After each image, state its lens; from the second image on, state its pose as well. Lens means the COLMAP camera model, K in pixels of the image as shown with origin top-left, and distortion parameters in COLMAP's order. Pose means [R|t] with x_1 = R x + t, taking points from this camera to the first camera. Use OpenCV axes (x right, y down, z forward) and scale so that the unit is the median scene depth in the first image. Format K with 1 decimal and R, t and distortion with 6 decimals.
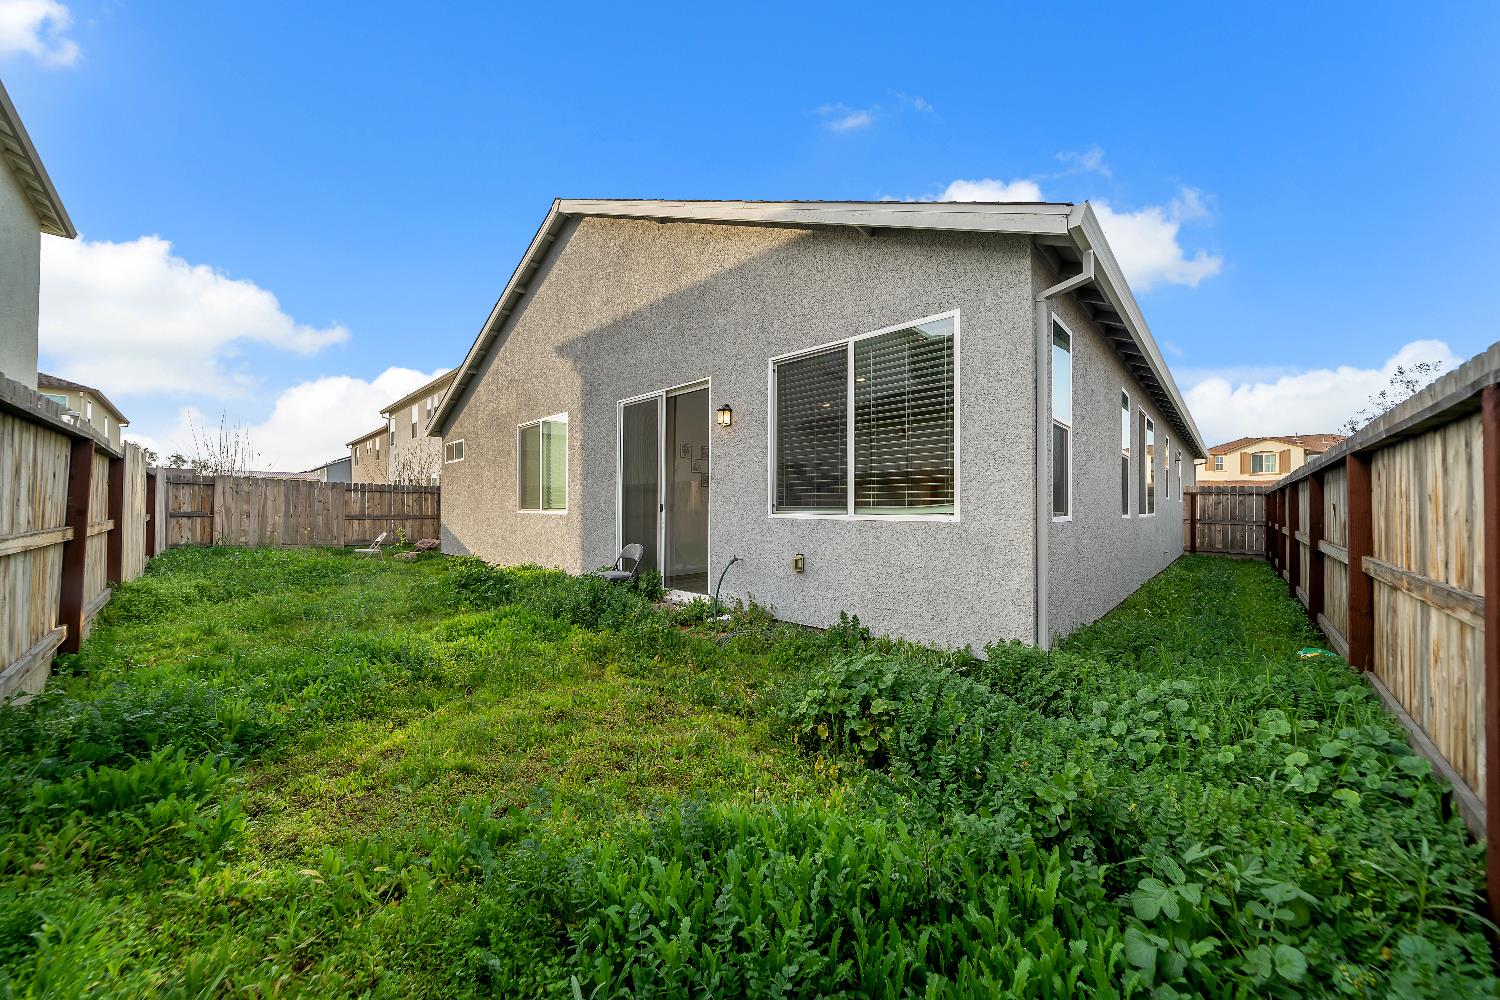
lens RADIAL K [[514.4, 0, 749.5], [0, 514.4, 501.3], [0, 0, 1]] dist [-0.002438, 0.000147]
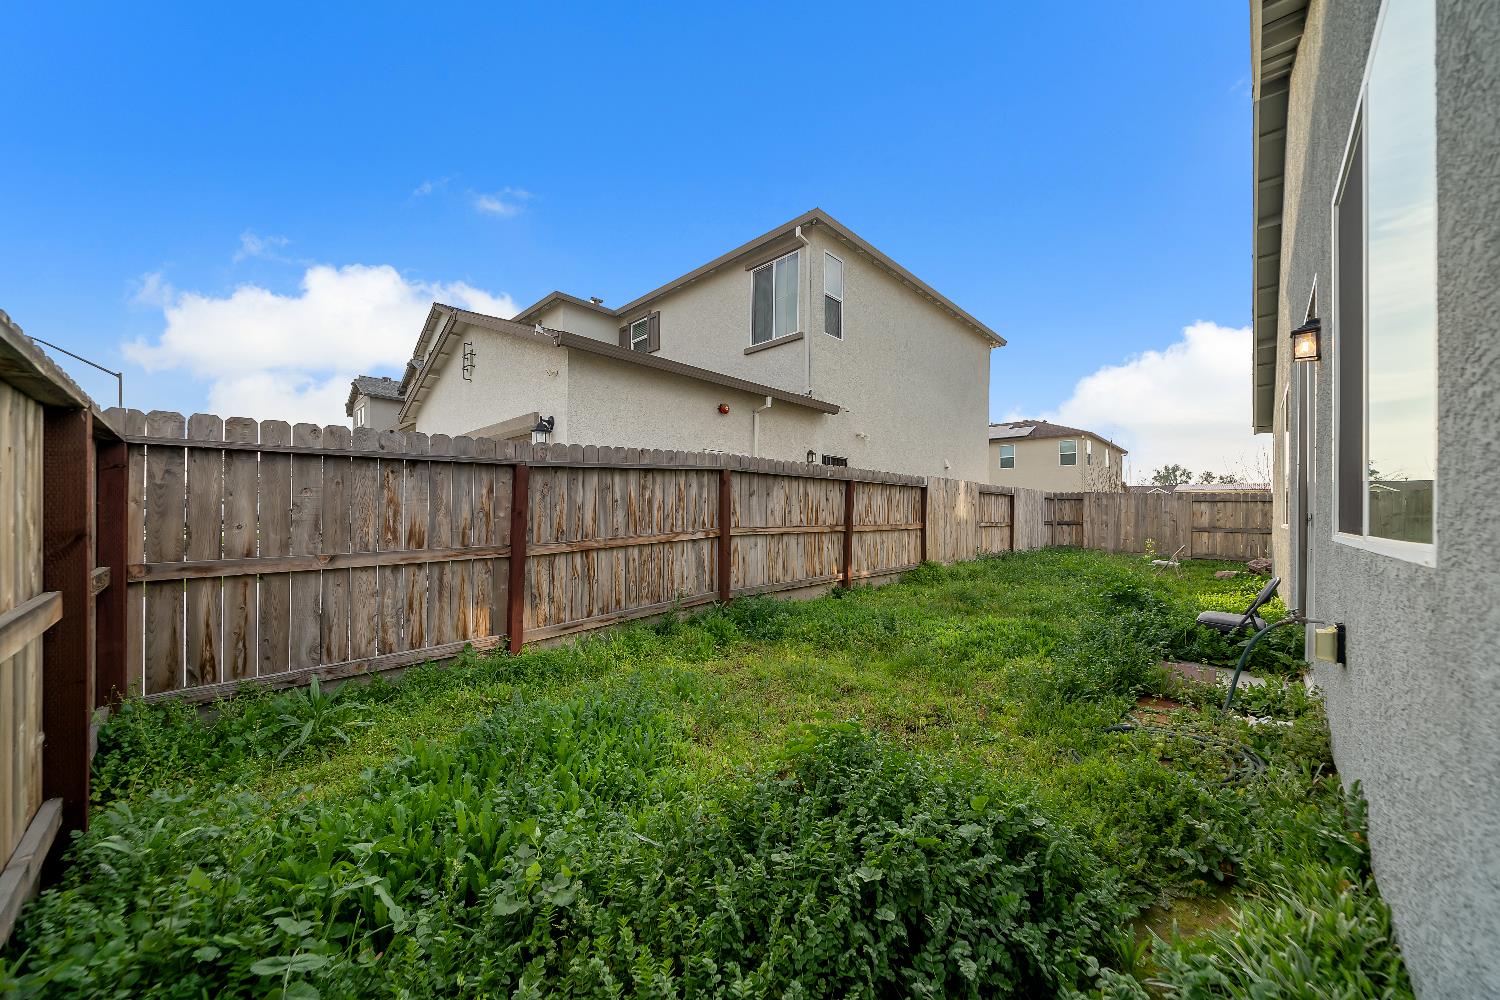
lens RADIAL K [[514.4, 0, 749.5], [0, 514.4, 501.3], [0, 0, 1]] dist [-0.002438, 0.000147]
pose [[0.006724, -0.023731, -0.999696, 0.196316], [0.000789, 0.999718, -0.023726, 0.001154], [0.999977, -0.000629, 0.006741, 0.174056]]
